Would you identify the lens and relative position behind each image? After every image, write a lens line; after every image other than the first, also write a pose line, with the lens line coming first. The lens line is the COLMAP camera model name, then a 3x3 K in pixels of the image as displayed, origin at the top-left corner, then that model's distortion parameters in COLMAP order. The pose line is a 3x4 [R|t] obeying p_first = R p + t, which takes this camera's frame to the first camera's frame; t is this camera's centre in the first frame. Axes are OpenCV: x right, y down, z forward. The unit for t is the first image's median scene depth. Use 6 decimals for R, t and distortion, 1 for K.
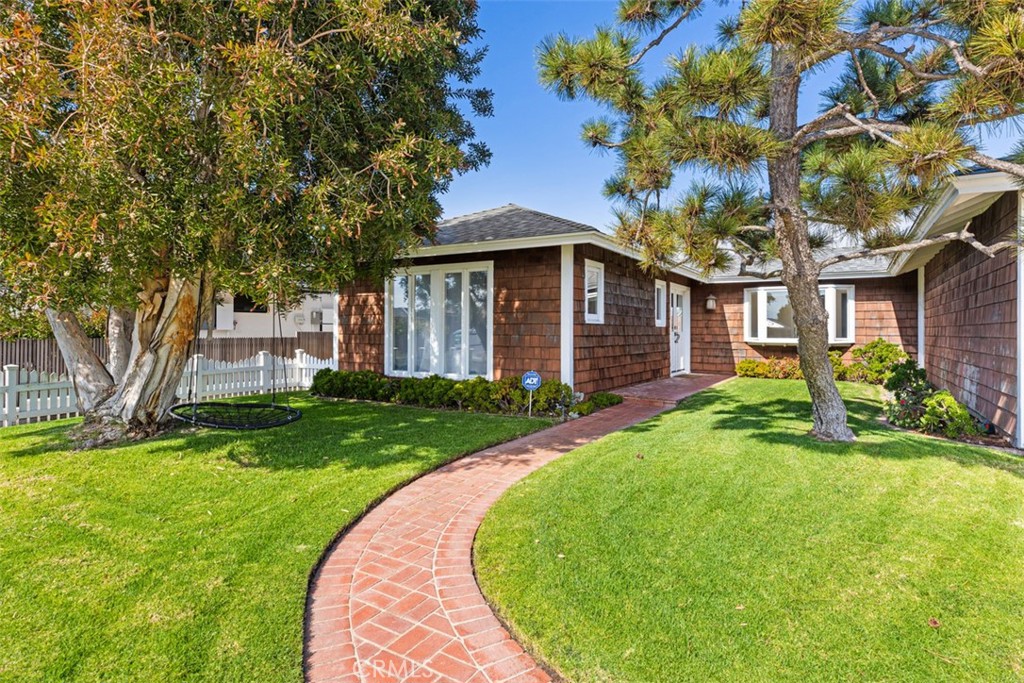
lens RADIAL K [[557.7, 0, 492.5], [0, 557.7, 312.9], [0, 0, 1]] dist [-0.004887, -0.000965]
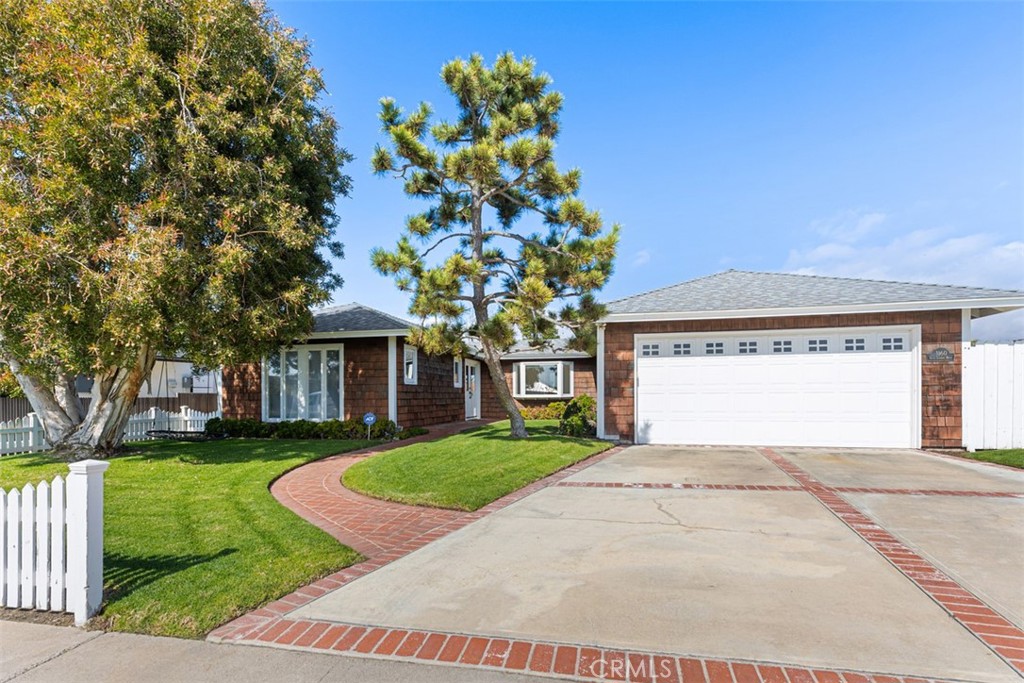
lens RADIAL K [[459.3, 0, 502.4], [0, 459.3, 393.7], [0, 0, 1]] dist [0.004255, -0.001985]
pose [[0.940776, -0.009621, 0.338892, -0.015385], [-0.000417, 0.999564, 0.029537, 0.006312], [-0.339028, -0.027929, 0.940362, -0.306492]]
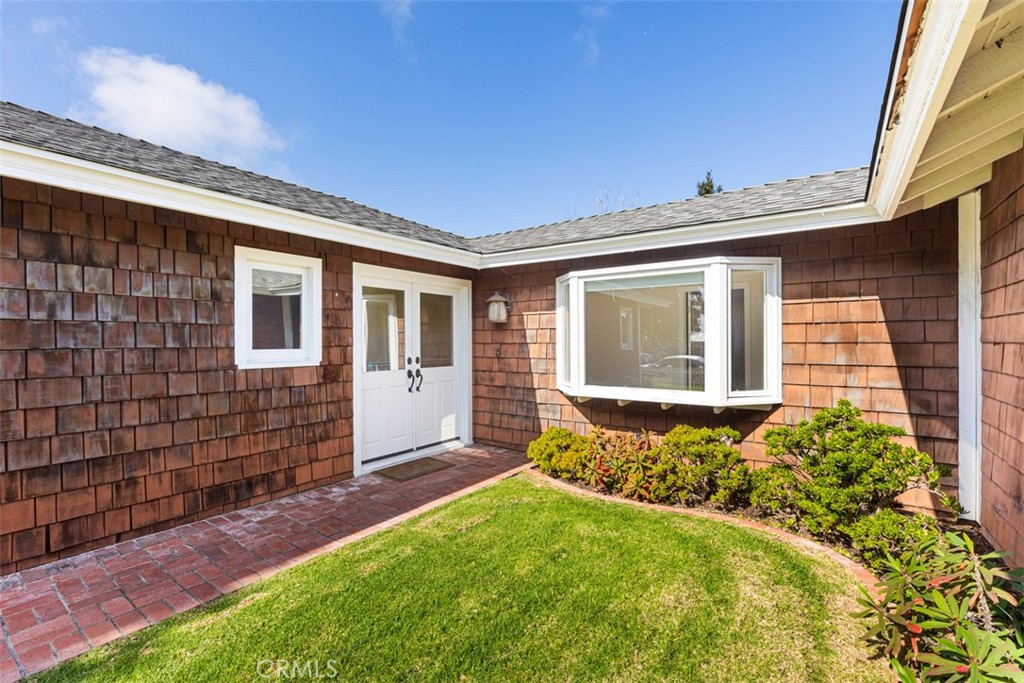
lens RADIAL K [[459.3, 0, 503.7], [0, 459.3, 338.7], [0, 0, 1]] dist [0.004255, -0.001985]
pose [[0.999146, -0.005790, -0.040905, 0.672736], [0.006743, 0.999708, 0.023205, -0.001802], [0.040759, -0.023461, 0.998894, 0.957650]]
